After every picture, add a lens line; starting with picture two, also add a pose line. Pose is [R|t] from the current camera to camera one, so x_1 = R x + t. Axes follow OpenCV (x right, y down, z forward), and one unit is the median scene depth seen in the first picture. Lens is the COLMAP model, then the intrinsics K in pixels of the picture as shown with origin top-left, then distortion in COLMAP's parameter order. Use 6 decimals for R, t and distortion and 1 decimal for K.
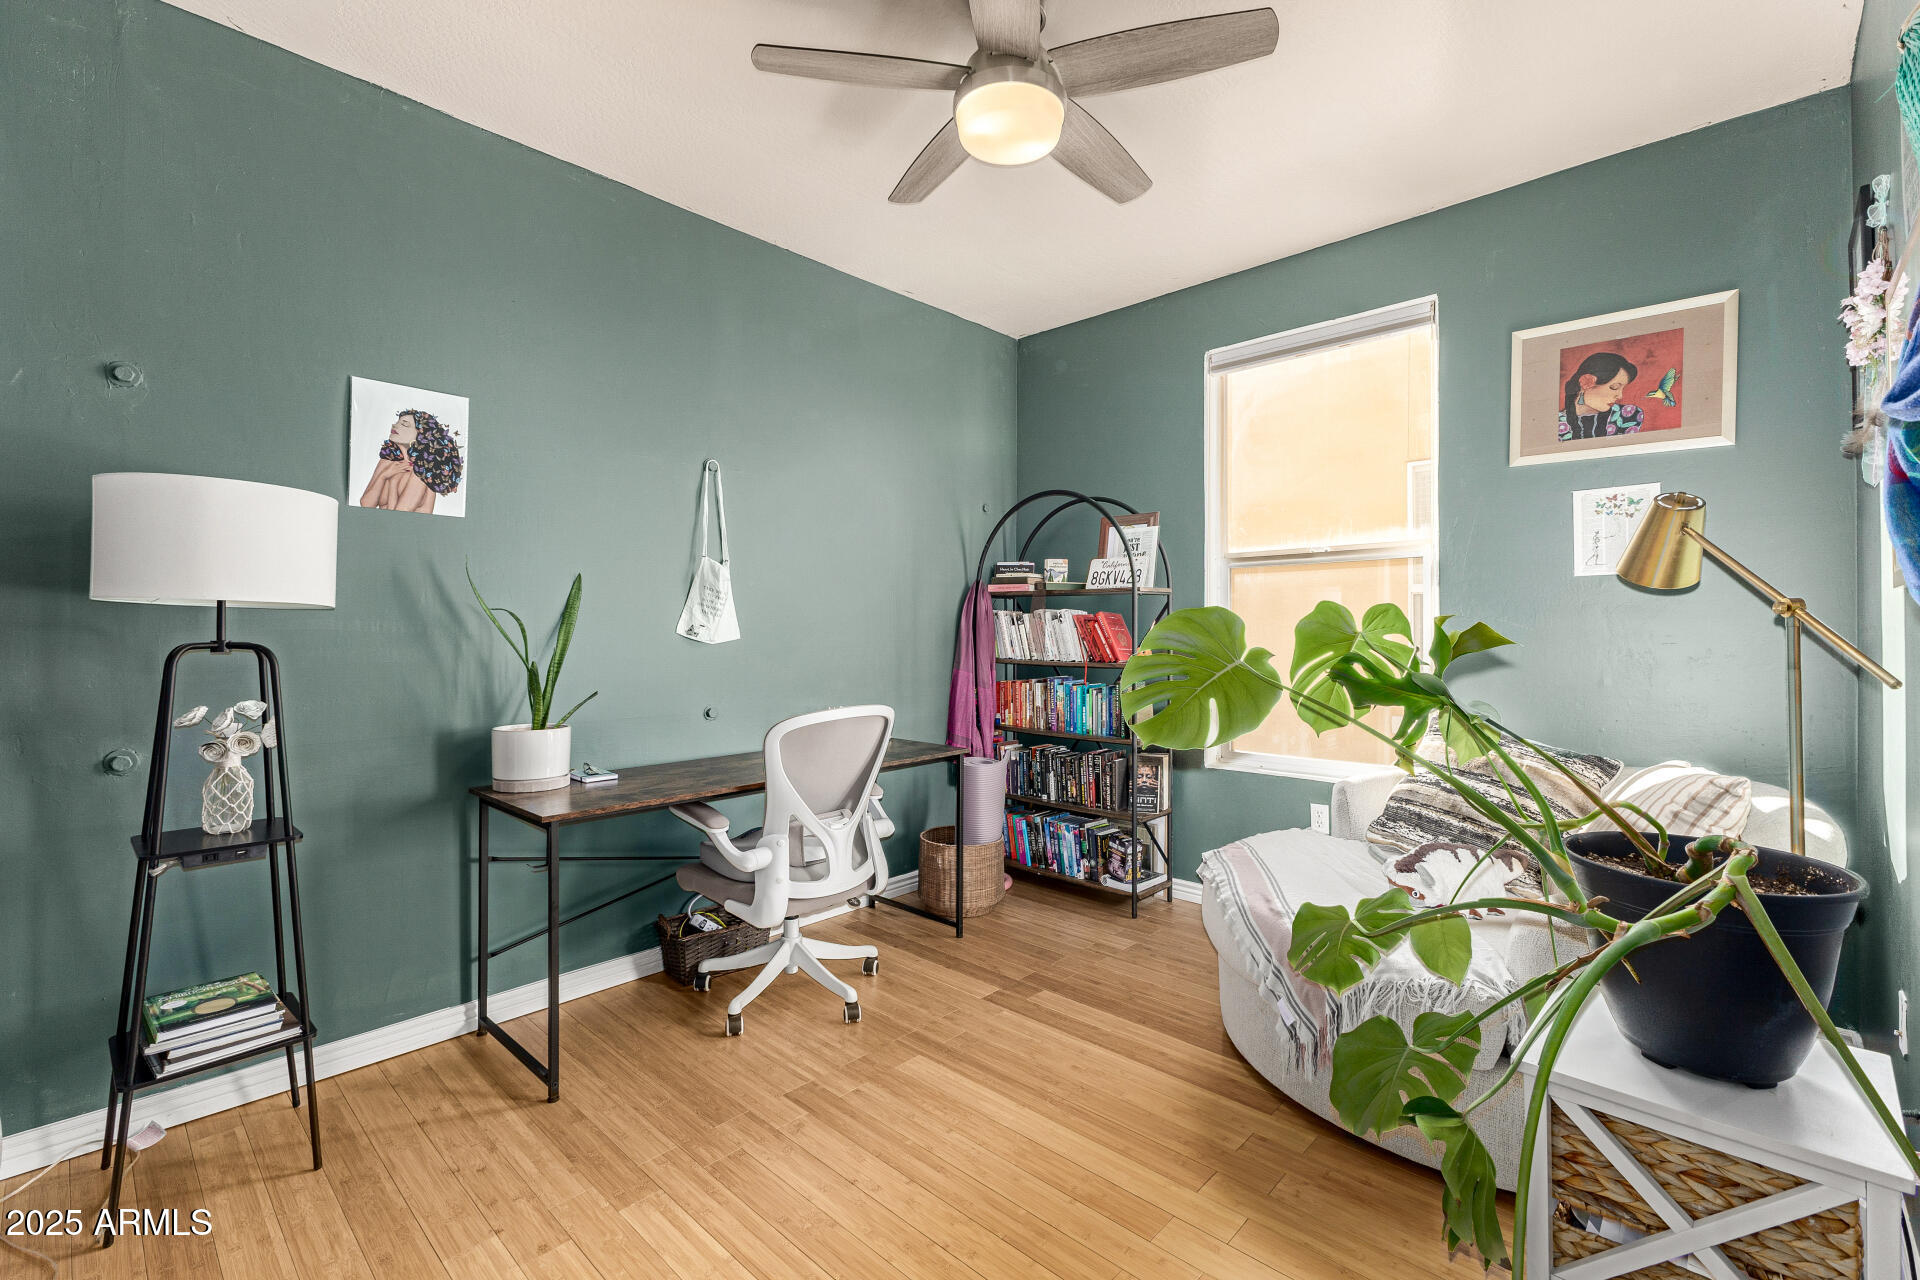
lens RADIAL K [[857.8, 0, 955.5], [0, 857.8, 631.1], [0, 0, 1]] dist [0.008820, -0.000027]
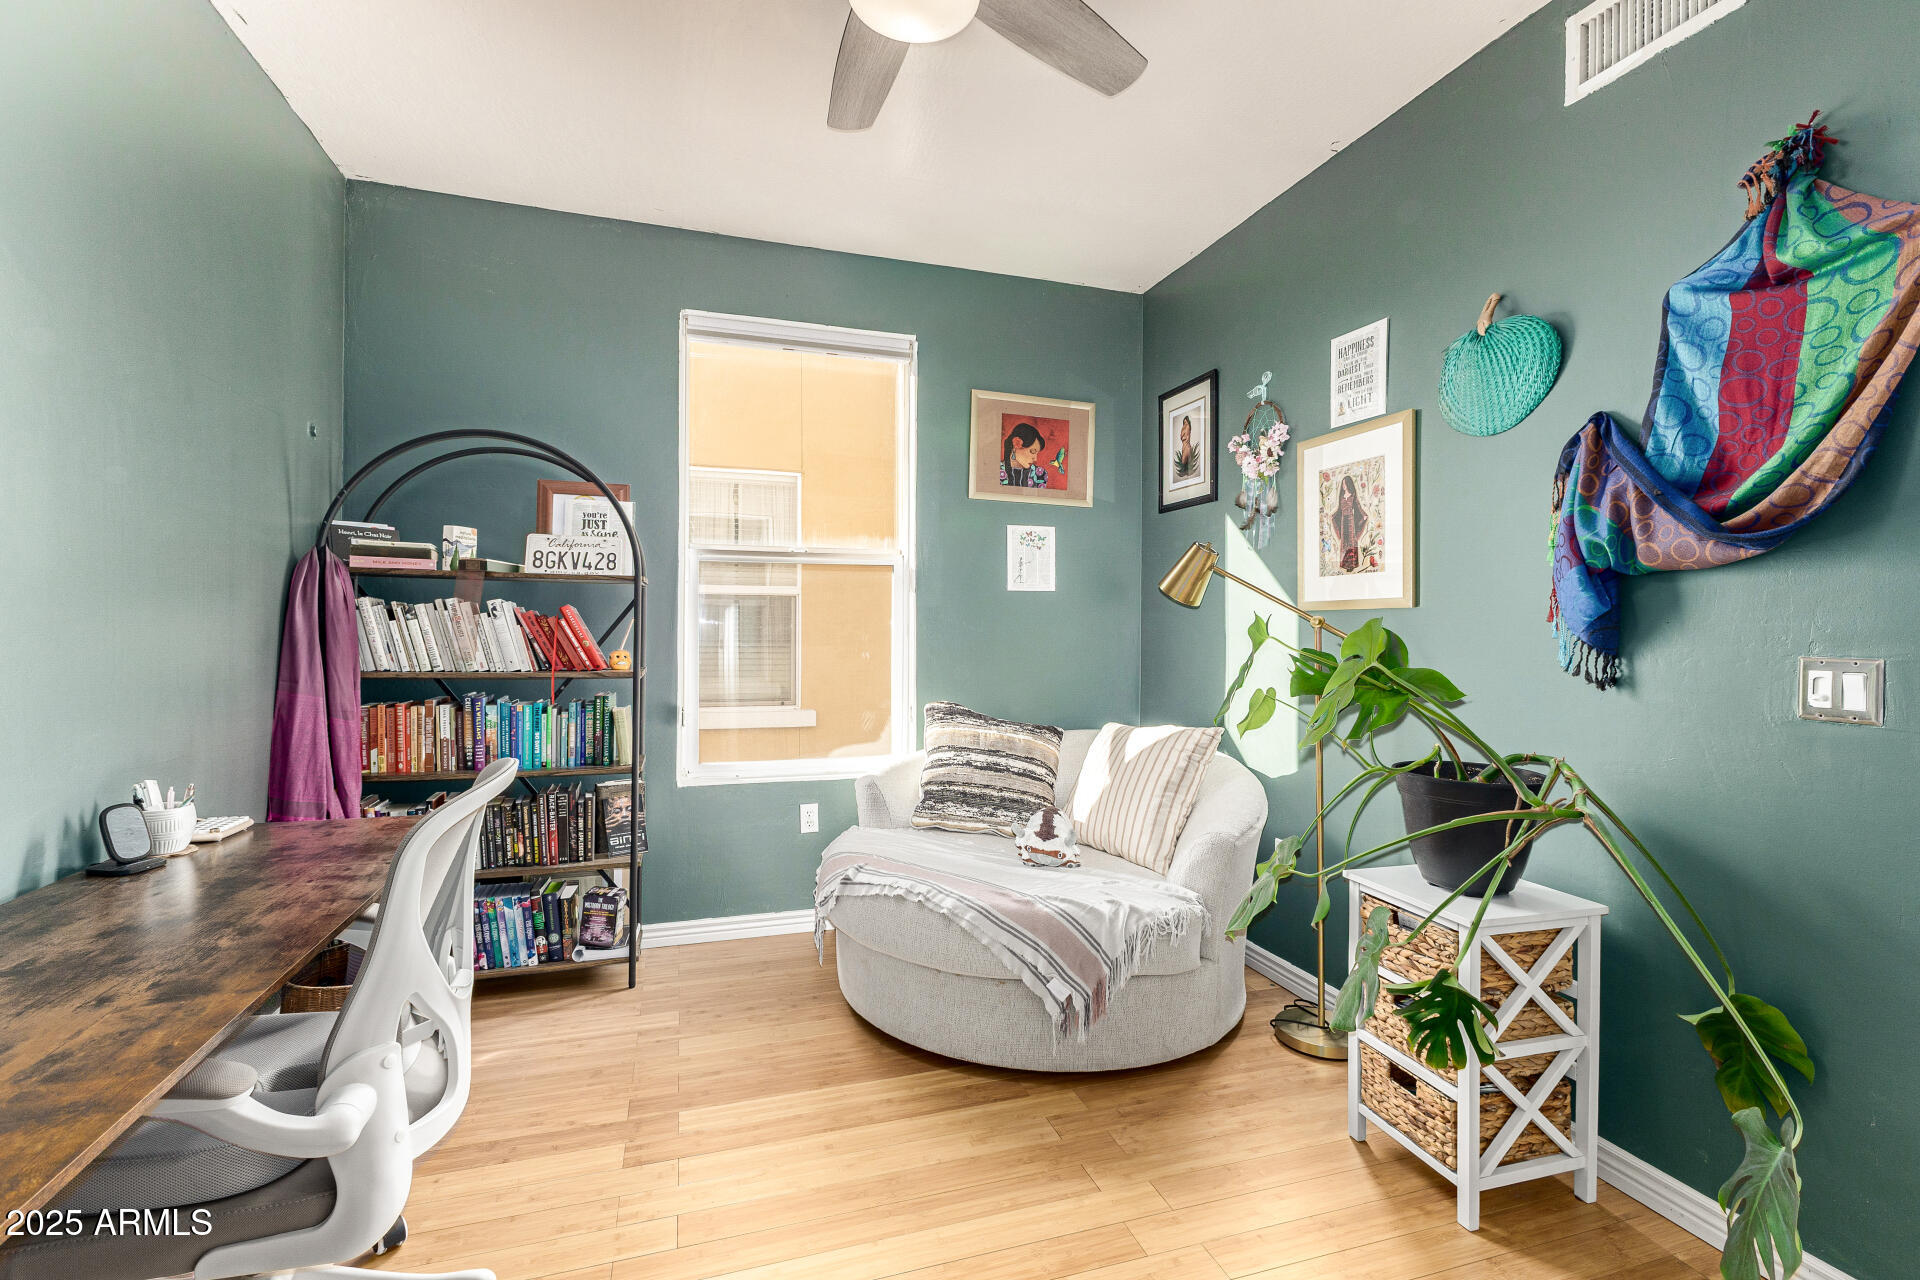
lens RADIAL K [[857.8, 0, 964.2], [0, 857.8, 636.4], [0, 0, 1]] dist [0.008820, -0.000027]
pose [[0.470007, -0.003685, 0.882655, -0.352635], [-0.007047, 0.999944, 0.007927, -0.003251], [-0.882634, -0.009946, 0.469955, 0.346451]]
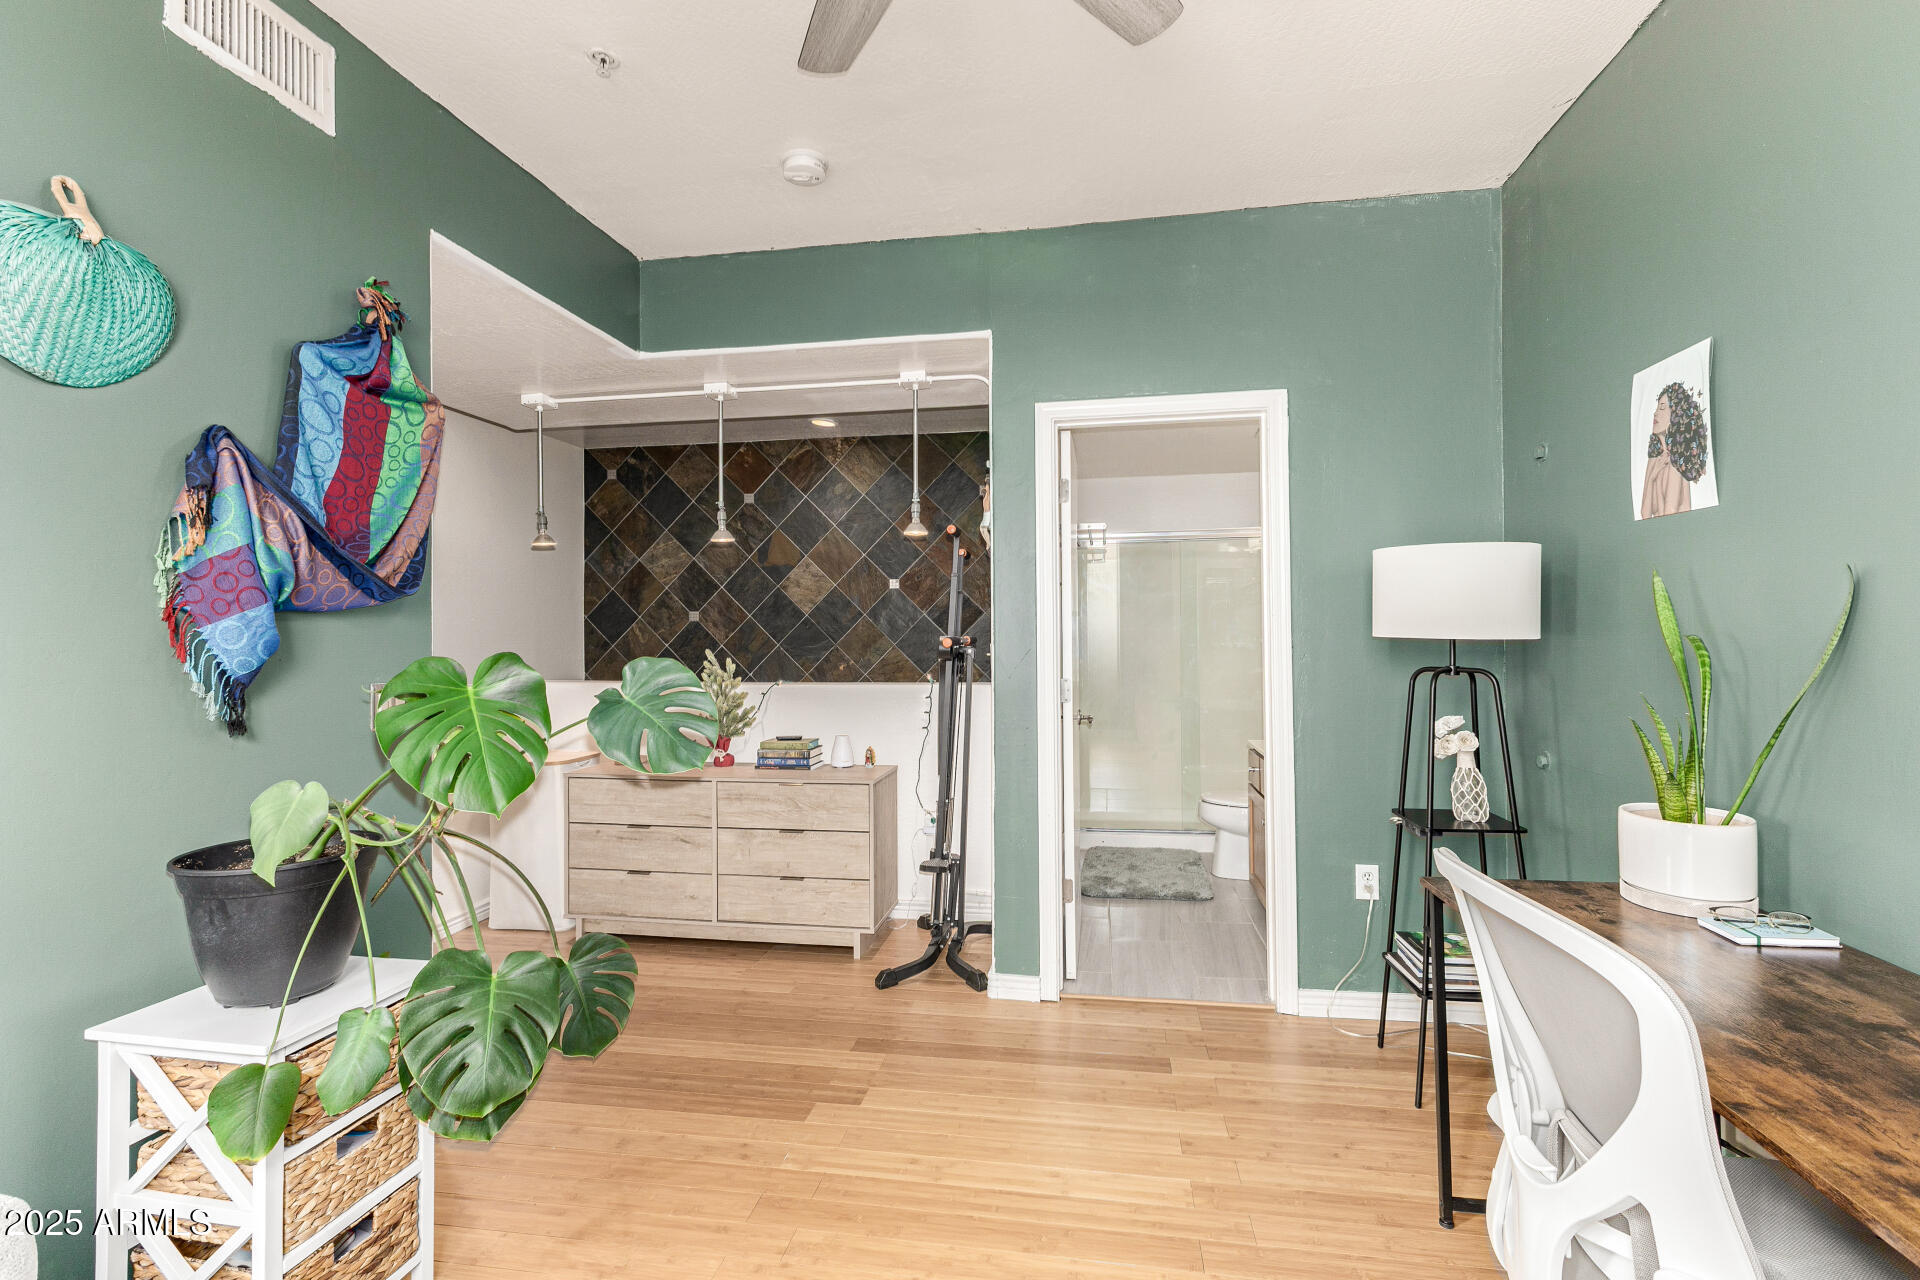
lens RADIAL K [[857.8, 0, 975.7], [0, 857.8, 632.7], [0, 0, 1]] dist [0.008820, -0.000027]
pose [[-0.818510, 0.003355, -0.574483, 0.245091], [0.005766, 0.999981, -0.002376, -0.021660], [0.574463, -0.005258, -0.818513, 0.898650]]
